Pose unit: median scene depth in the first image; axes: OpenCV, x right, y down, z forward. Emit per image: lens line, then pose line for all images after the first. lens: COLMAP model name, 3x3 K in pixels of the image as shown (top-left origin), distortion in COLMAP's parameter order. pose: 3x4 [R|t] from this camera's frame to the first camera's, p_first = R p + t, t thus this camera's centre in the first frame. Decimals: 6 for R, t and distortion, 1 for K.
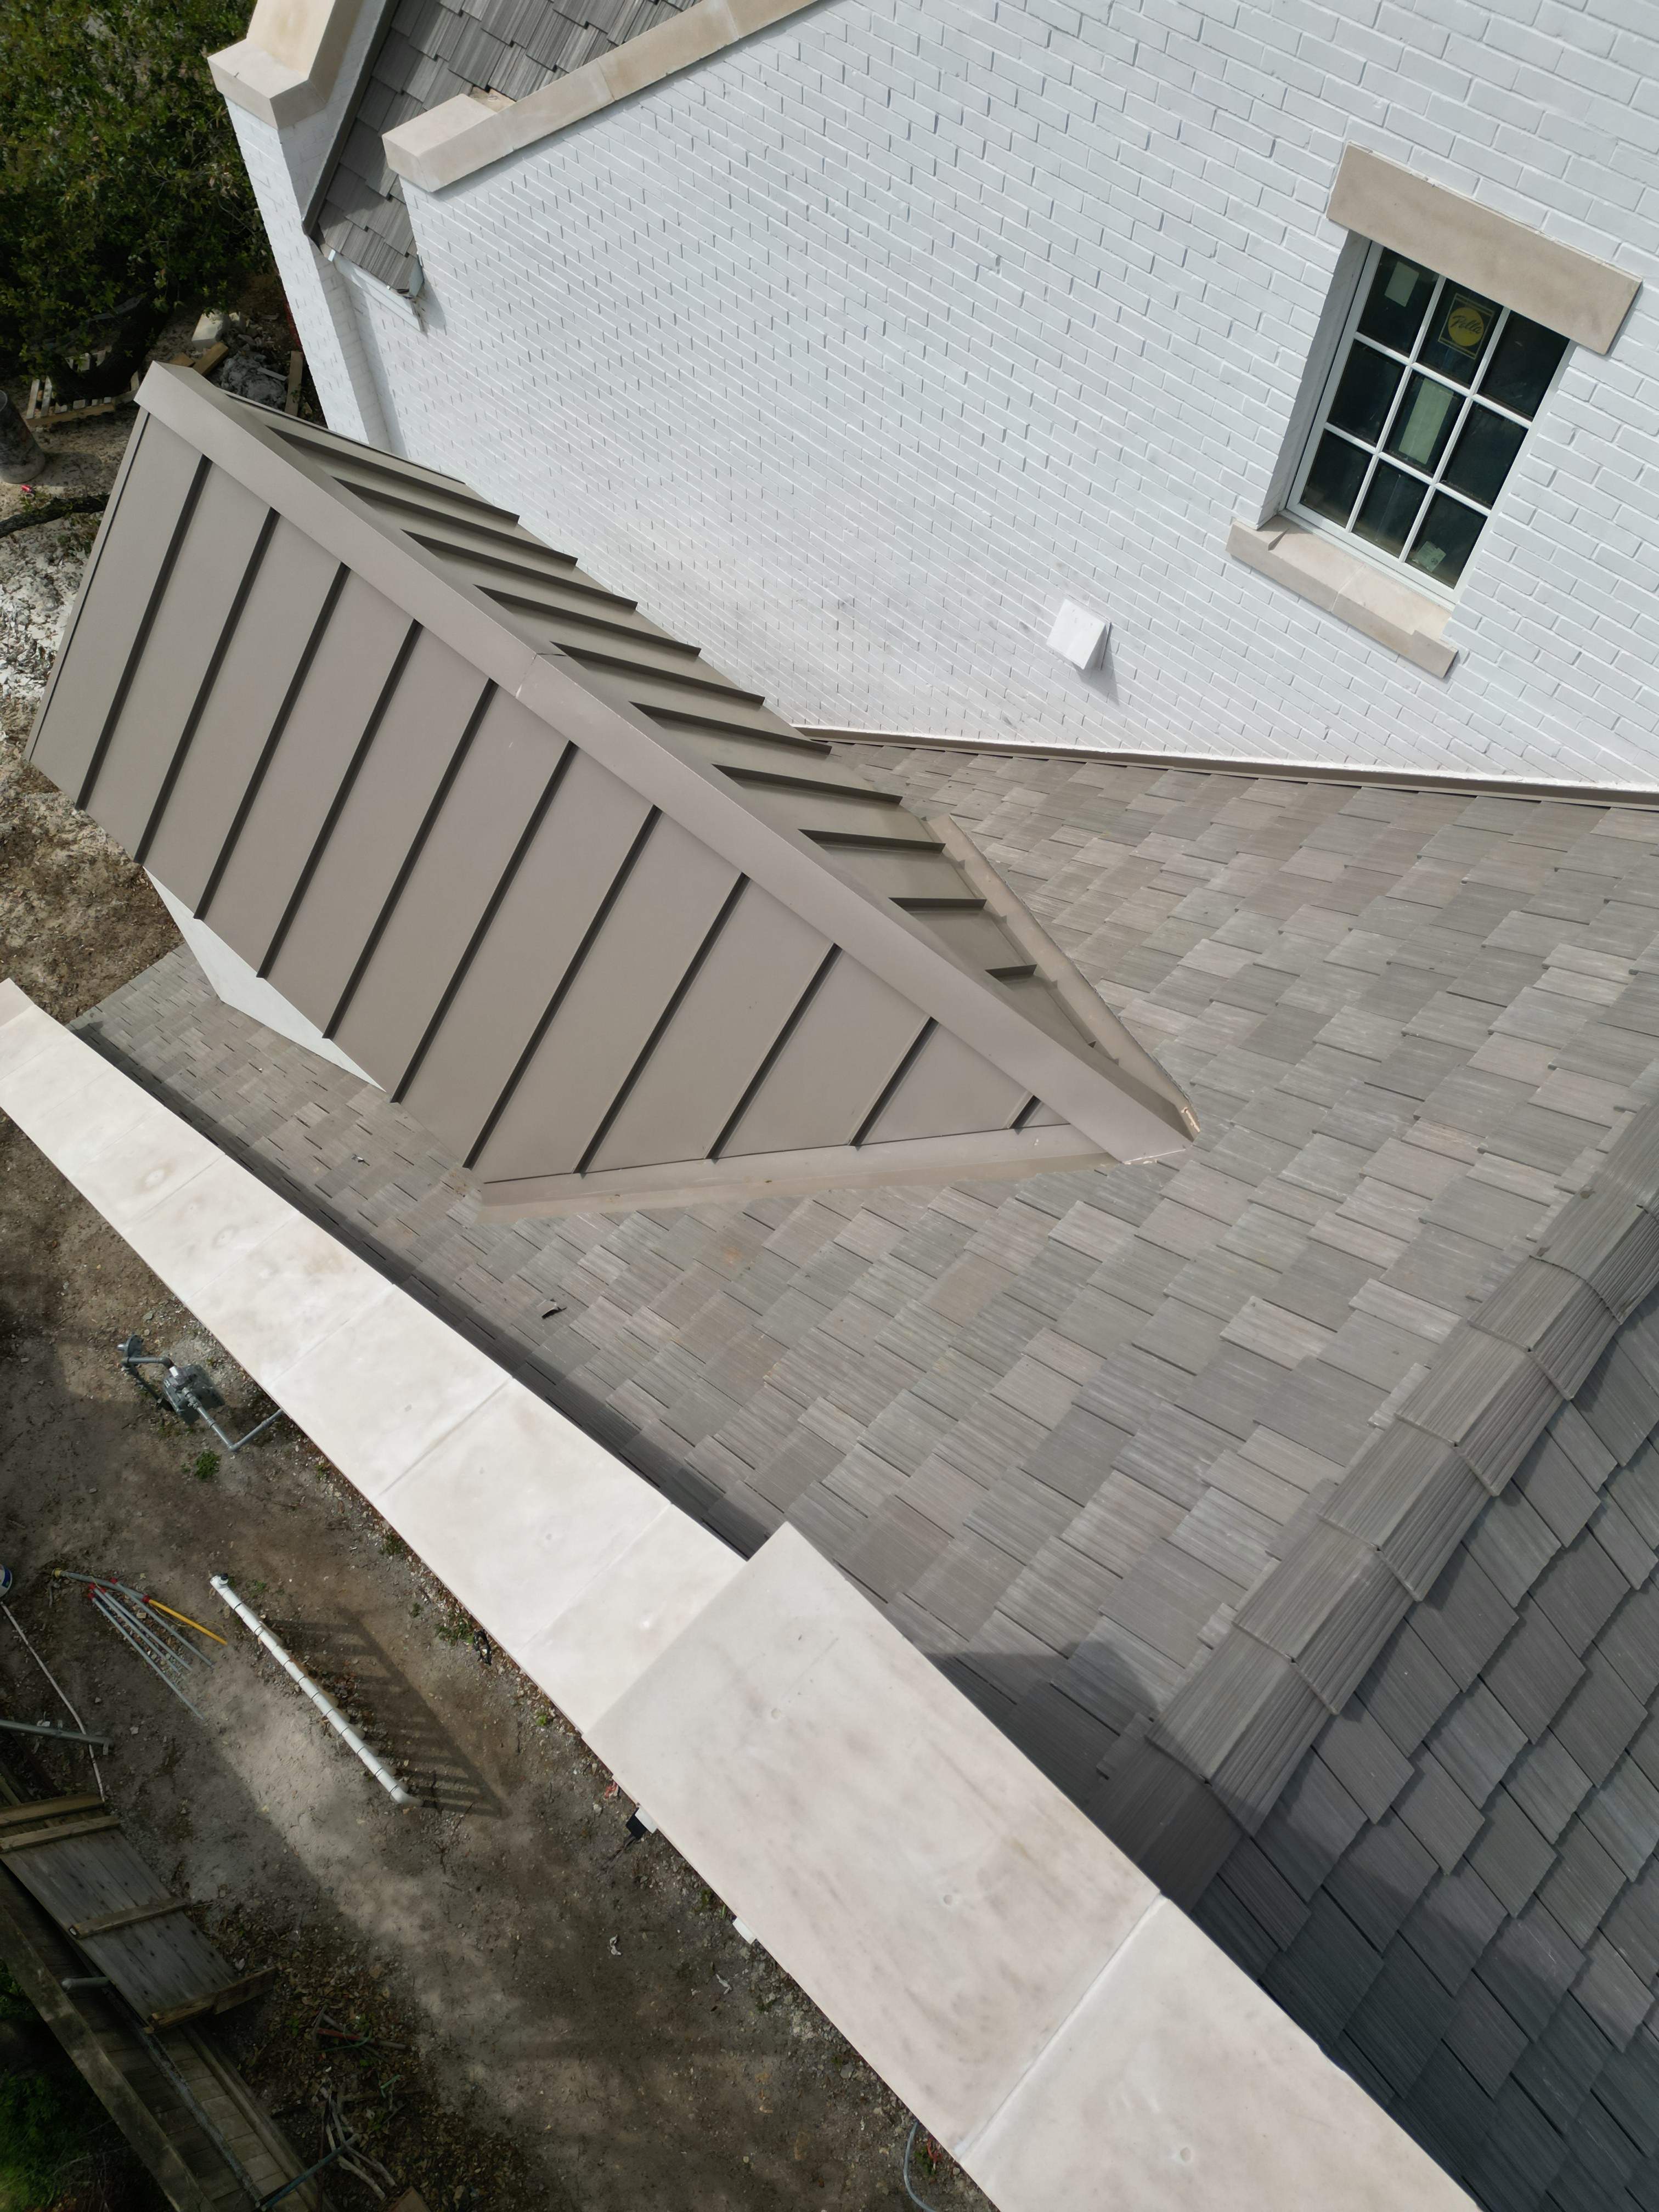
lens RADIAL K [[1544.2, 0, 825.6], [0, 1544.2, 1101.7], [0, 0, 1]] dist [0.066492, -0.051835]
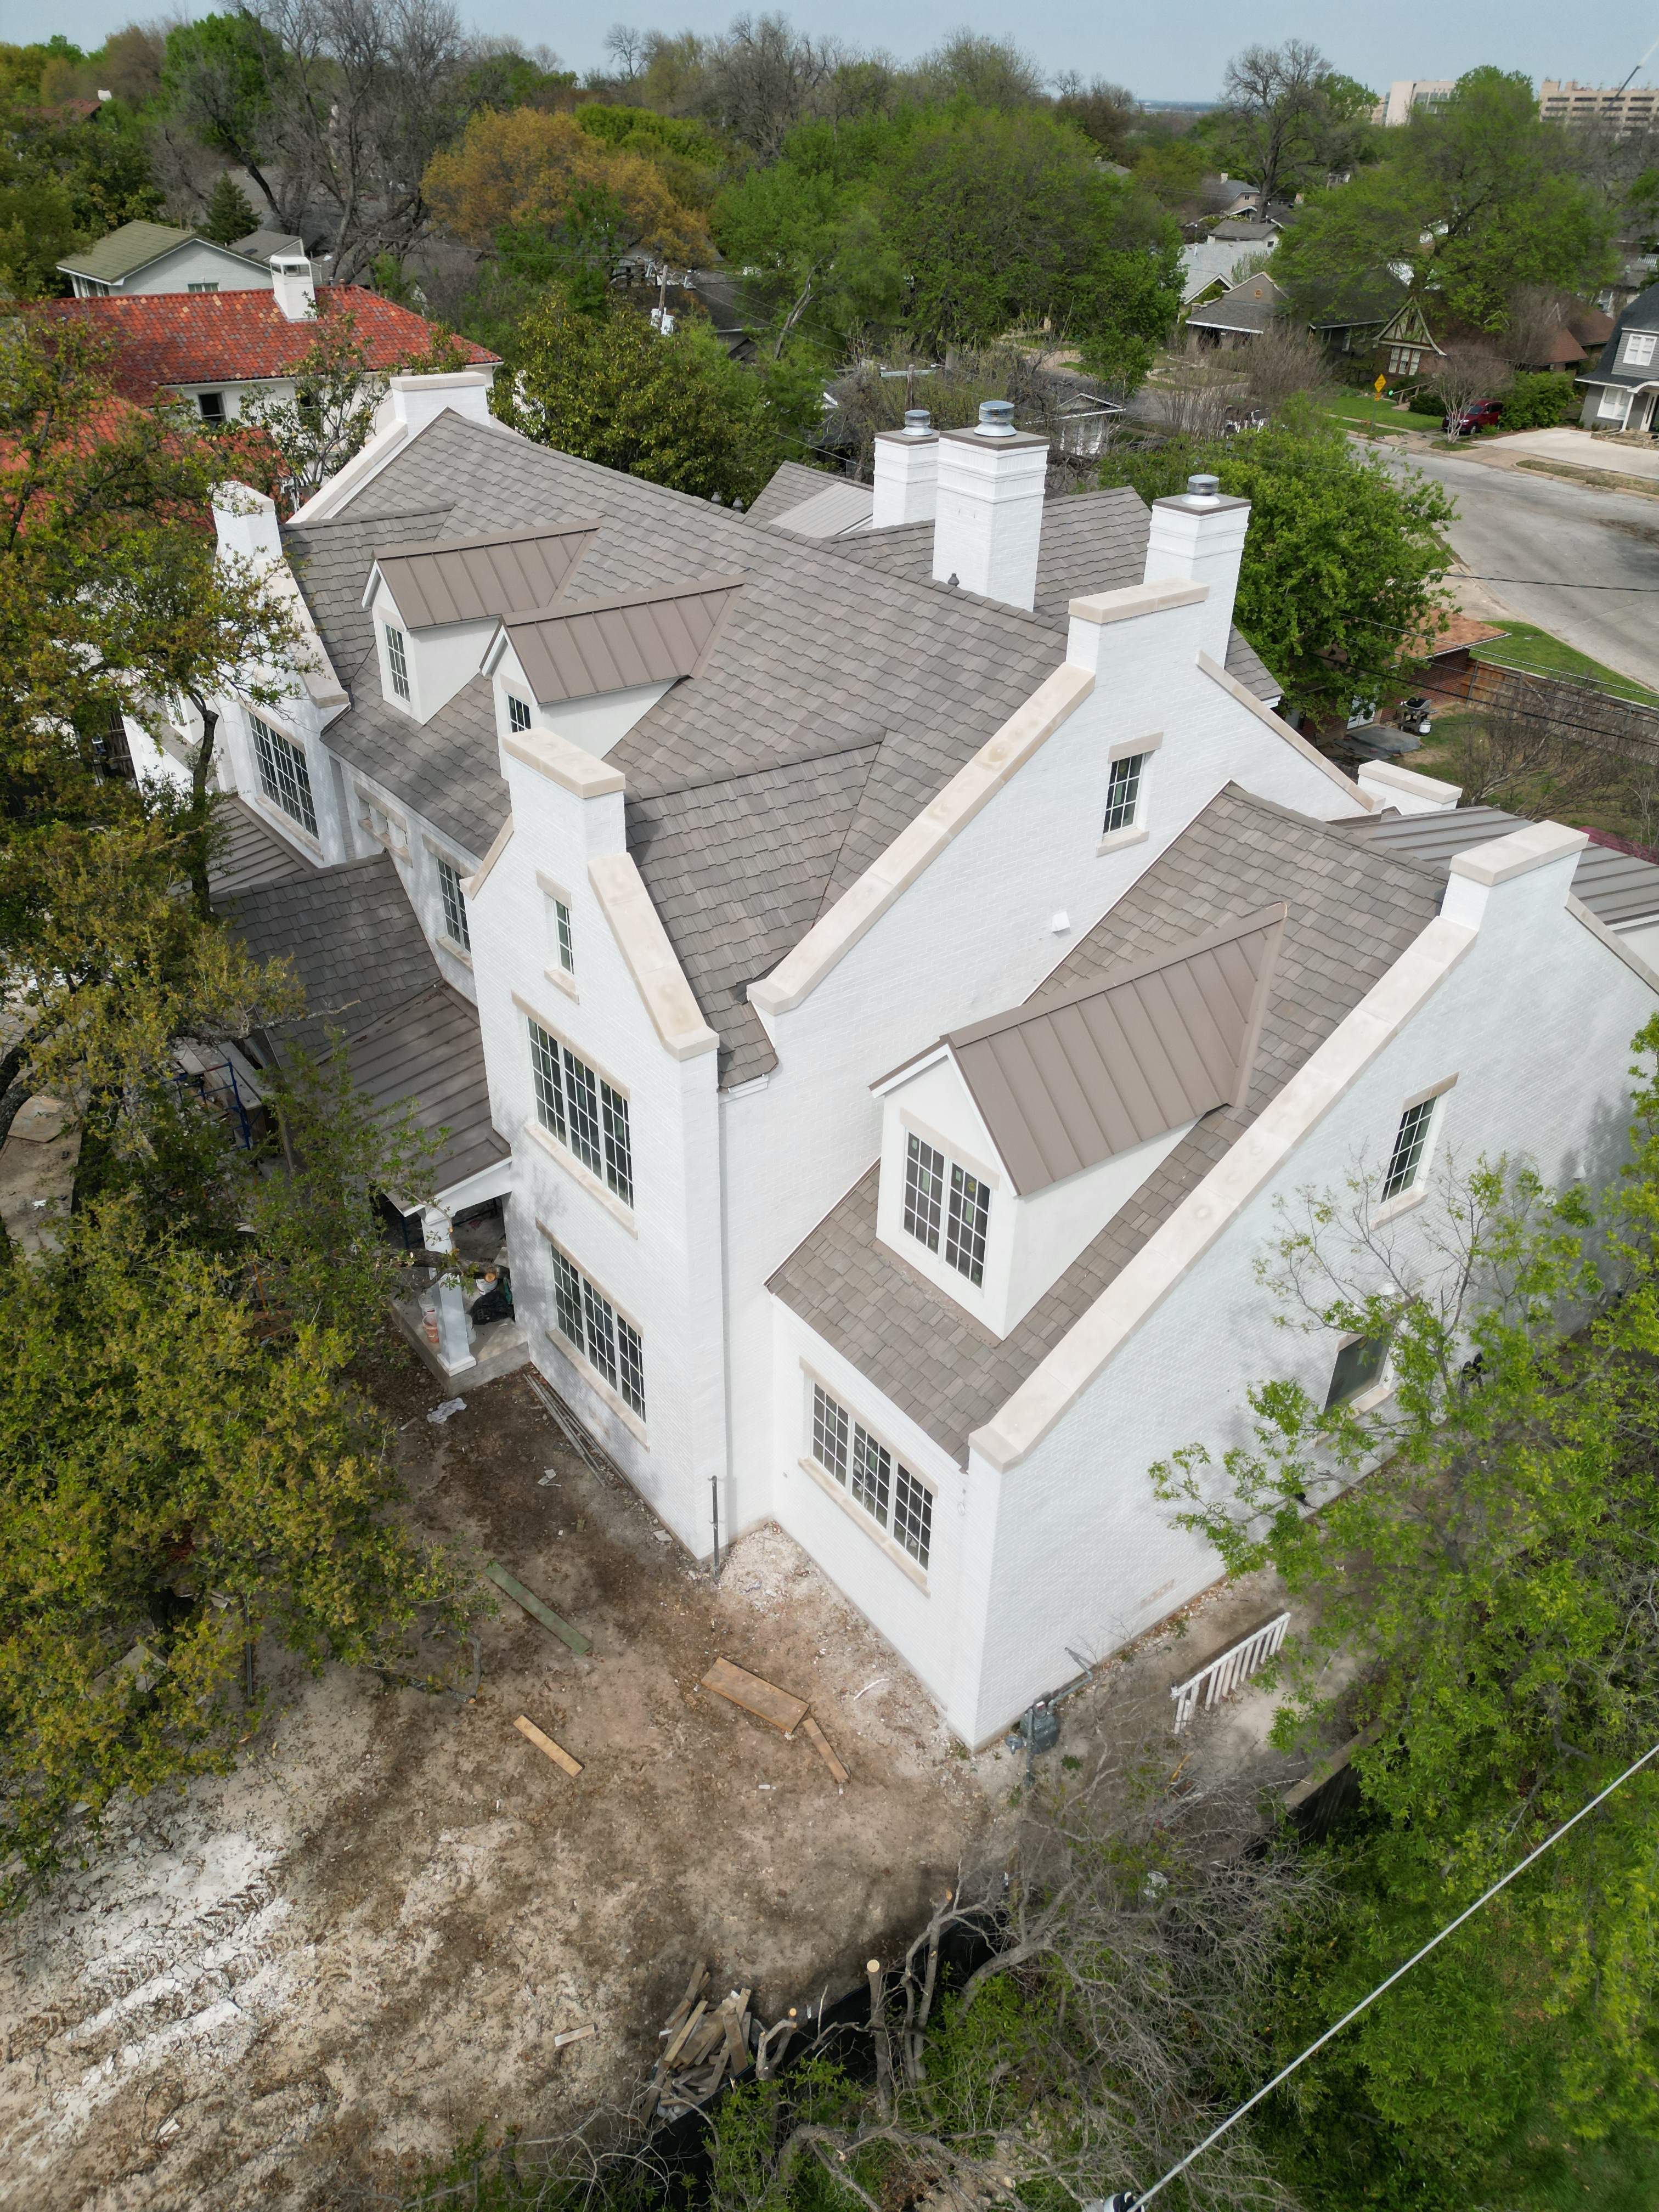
lens RADIAL K [[1544.2, 0, 825.9], [0, 1544.2, 1104.0], [0, 0, 1]] dist [0.066492, -0.051835]
pose [[0.161372, -0.534333, 0.829727, -0.343164], [0.853260, 0.497995, 0.154753, -0.127402], [-0.495890, 0.683000, 0.536288, -0.020357]]
